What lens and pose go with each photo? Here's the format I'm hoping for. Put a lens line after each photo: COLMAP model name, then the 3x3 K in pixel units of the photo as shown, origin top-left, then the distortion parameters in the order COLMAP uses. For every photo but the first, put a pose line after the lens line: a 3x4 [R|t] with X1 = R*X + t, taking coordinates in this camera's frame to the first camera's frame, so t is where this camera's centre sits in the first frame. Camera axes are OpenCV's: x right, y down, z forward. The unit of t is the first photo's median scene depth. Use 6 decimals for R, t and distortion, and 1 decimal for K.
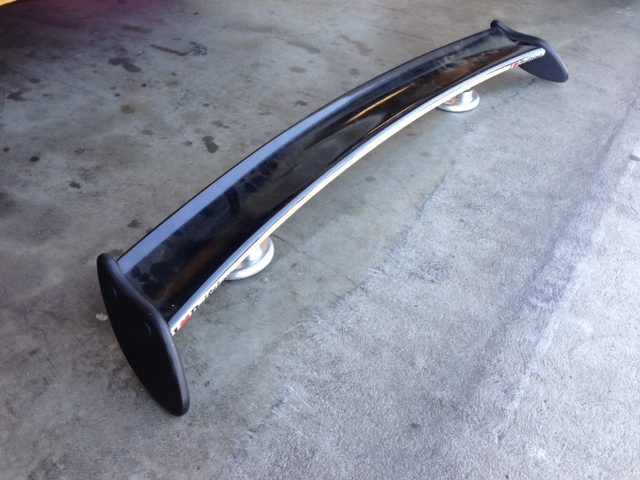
lens RADIAL K [[590.8, 0, 320.9], [0, 590.8, 240.6], [0, 0, 1]] dist [0.055792, 0.000000]
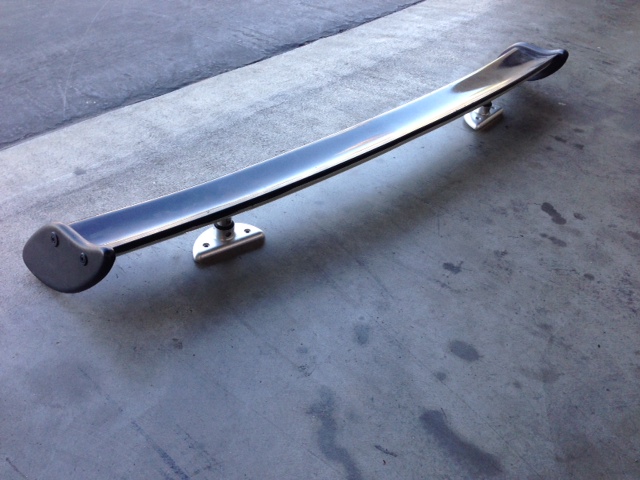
lens RADIAL K [[590.8, 0, 323.8], [0, 590.8, 241.1], [0, 0, 1]] dist [0.055792, 0.000000]
pose [[-0.984869, -0.159117, 0.068666, 0.093406], [0.039194, 0.181453, 0.982618, -1.179866], [-0.168811, 0.970441, -0.172471, 1.416475]]
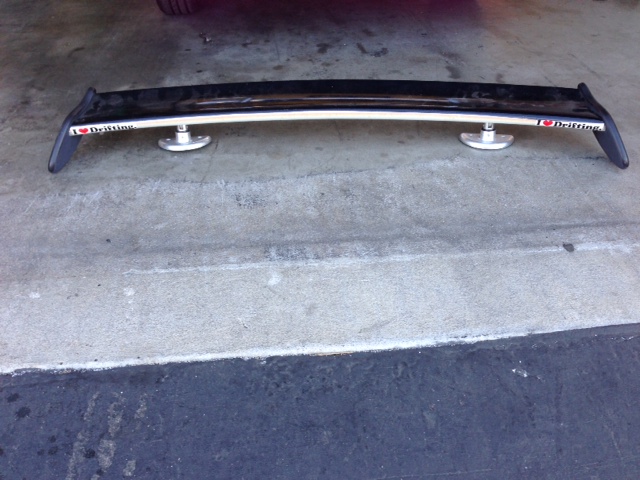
lens RADIAL K [[590.8, 0, 321.5], [0, 590.8, 239.9], [0, 0, 1]] dist [0.055792, 0.000000]
pose [[0.613085, 0.422082, -0.667812, 1.036887], [-0.487355, 0.867367, 0.100791, -0.070082], [0.621780, 0.263668, 0.737474, 0.164111]]
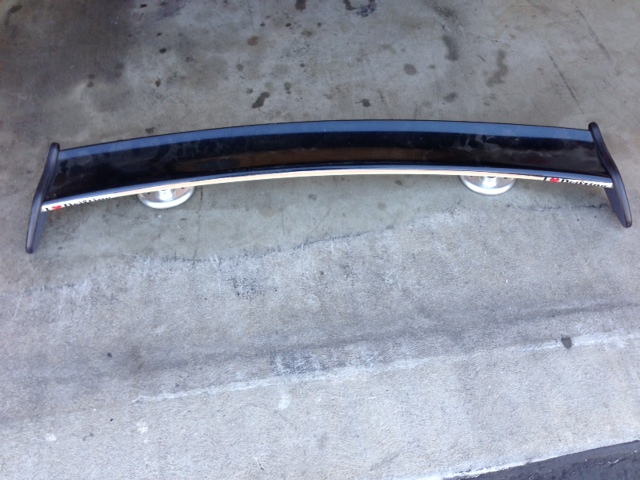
lens RADIAL K [[590.8, 0, 321.3], [0, 590.8, 240.9], [0, 0, 1]] dist [0.055792, 0.000000]
pose [[0.665205, 0.589212, -0.458619, 0.710121], [-0.467787, 0.807612, 0.359079, -0.481470], [0.581960, -0.024325, 0.812854, 0.082068]]
